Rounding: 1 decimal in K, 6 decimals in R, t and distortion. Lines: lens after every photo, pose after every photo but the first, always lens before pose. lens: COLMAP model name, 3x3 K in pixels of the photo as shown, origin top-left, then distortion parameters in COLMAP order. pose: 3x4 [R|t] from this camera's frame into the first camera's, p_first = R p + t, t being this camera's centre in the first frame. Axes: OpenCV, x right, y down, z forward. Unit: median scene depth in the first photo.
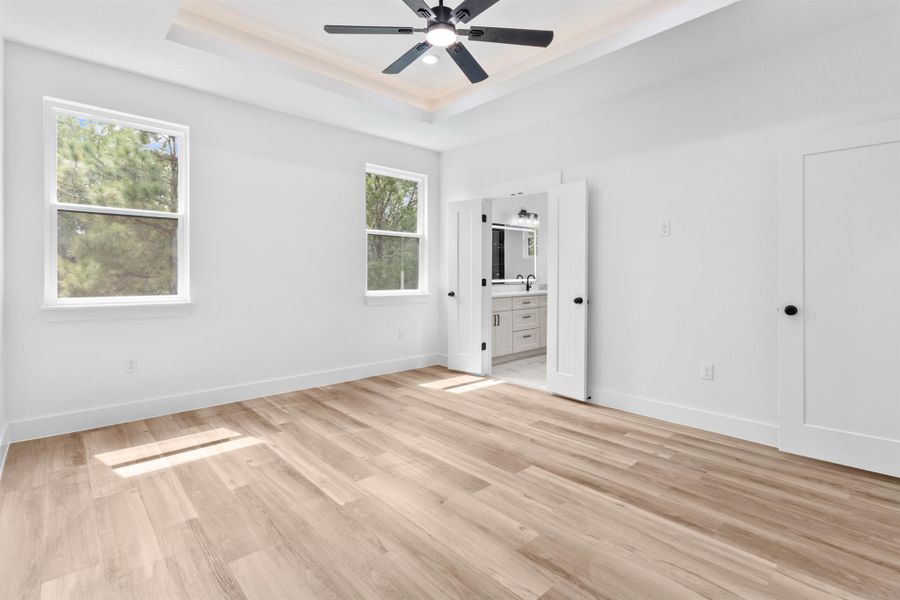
lens RADIAL K [[429.2, 0, 447.9], [0, 429.2, 275.2], [0, 0, 1]] dist [-0.002808, -0.000377]
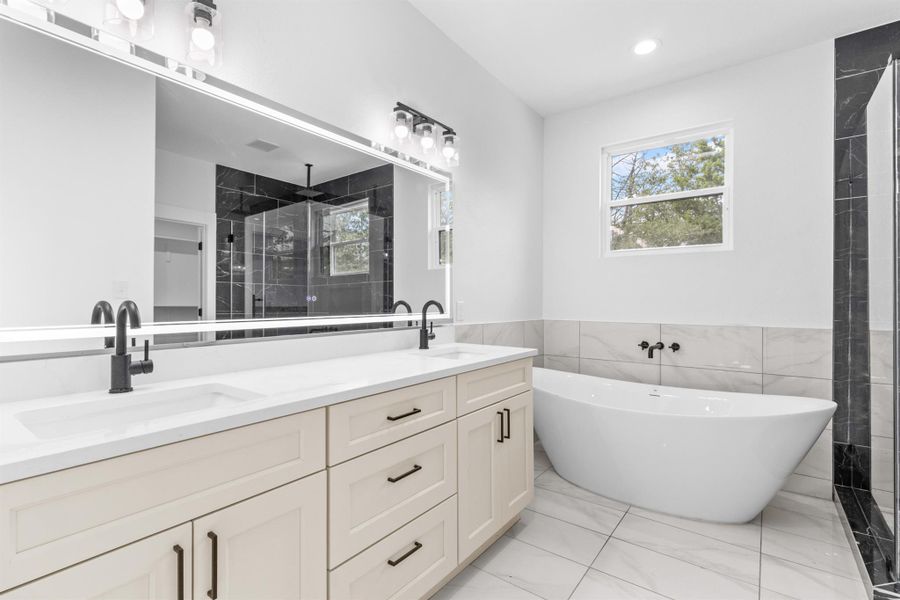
lens RADIAL K [[417.1, 0, 450.0], [0, 417.1, 300.0], [0, 0, 1]] dist [0.001220, 0.000194]
pose [[0.982502, 0.006333, 0.186144, 0.301969], [-0.004507, 0.999938, -0.010229, 0.003701], [-0.186197, 0.009211, 0.982469, 1.403754]]
